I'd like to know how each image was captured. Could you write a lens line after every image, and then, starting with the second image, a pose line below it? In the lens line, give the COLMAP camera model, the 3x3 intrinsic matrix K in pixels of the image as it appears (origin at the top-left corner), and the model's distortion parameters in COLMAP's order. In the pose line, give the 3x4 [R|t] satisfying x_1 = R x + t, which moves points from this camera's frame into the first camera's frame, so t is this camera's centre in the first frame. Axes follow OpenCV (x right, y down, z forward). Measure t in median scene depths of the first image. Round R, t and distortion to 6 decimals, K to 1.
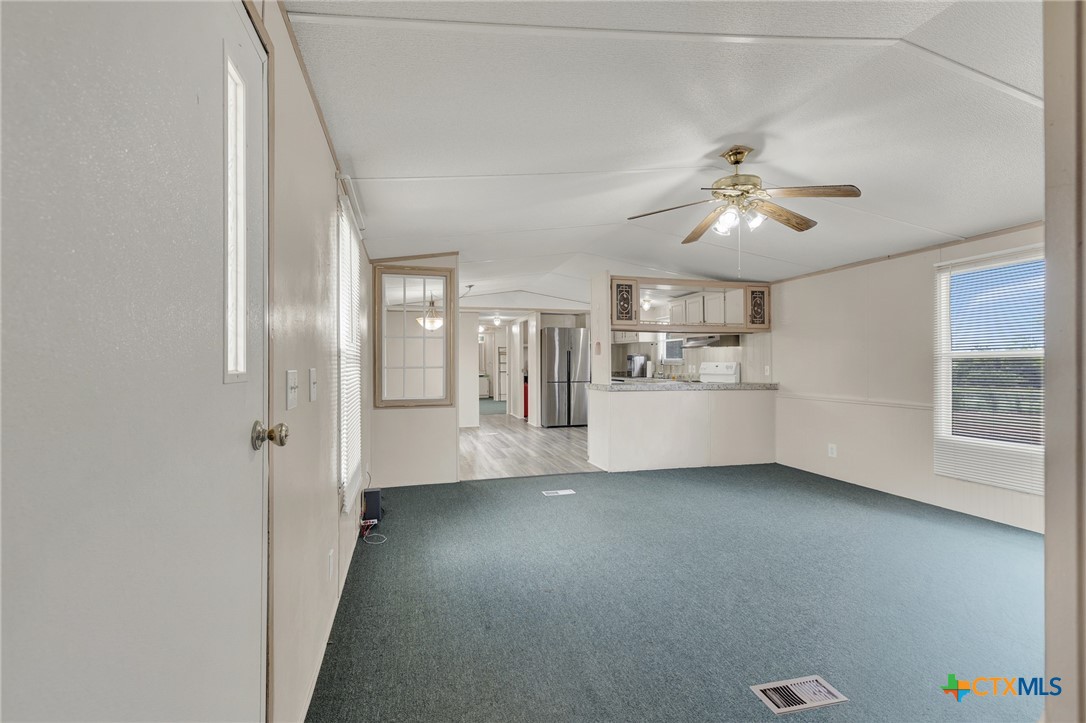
lens RADIAL K [[459.6, 0, 540.0], [0, 459.6, 358.3], [0, 0, 1]] dist [-0.000624, 0.000560]
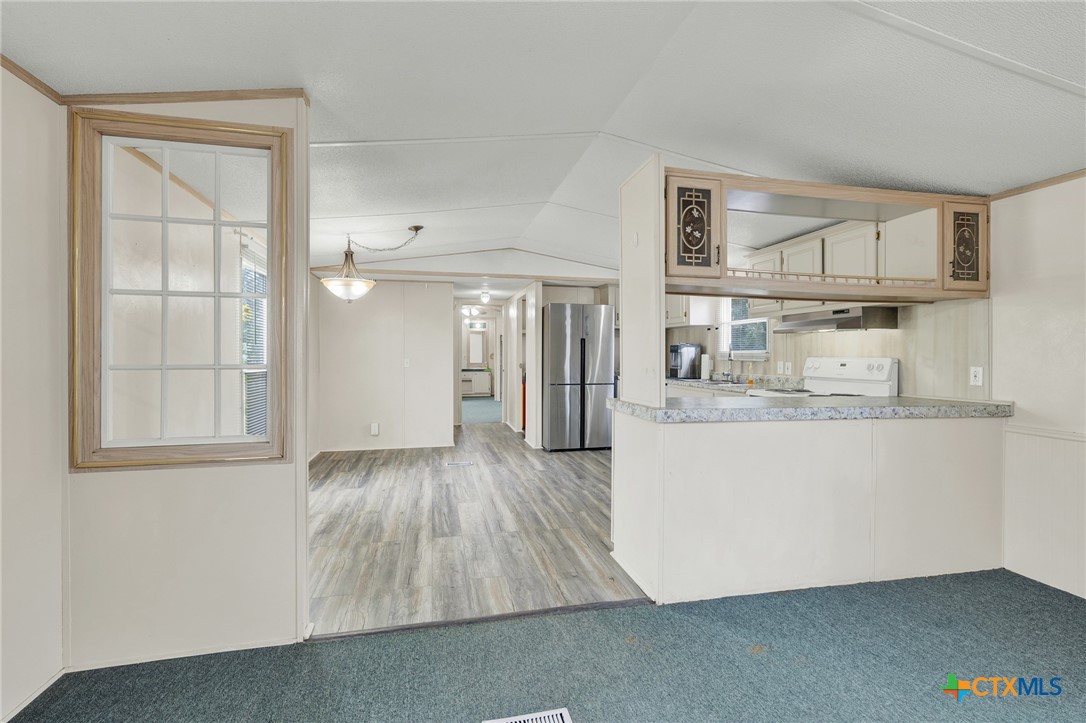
lens RADIAL K [[459.6, 0, 540.0], [0, 459.6, 358.3], [0, 0, 1]] dist [-0.000624, 0.000560]
pose [[0.998834, 0.007486, -0.047687, 0.039670], [-0.006613, 0.999808, 0.018443, 0.001353], [0.047816, -0.018106, 0.998692, 0.402046]]
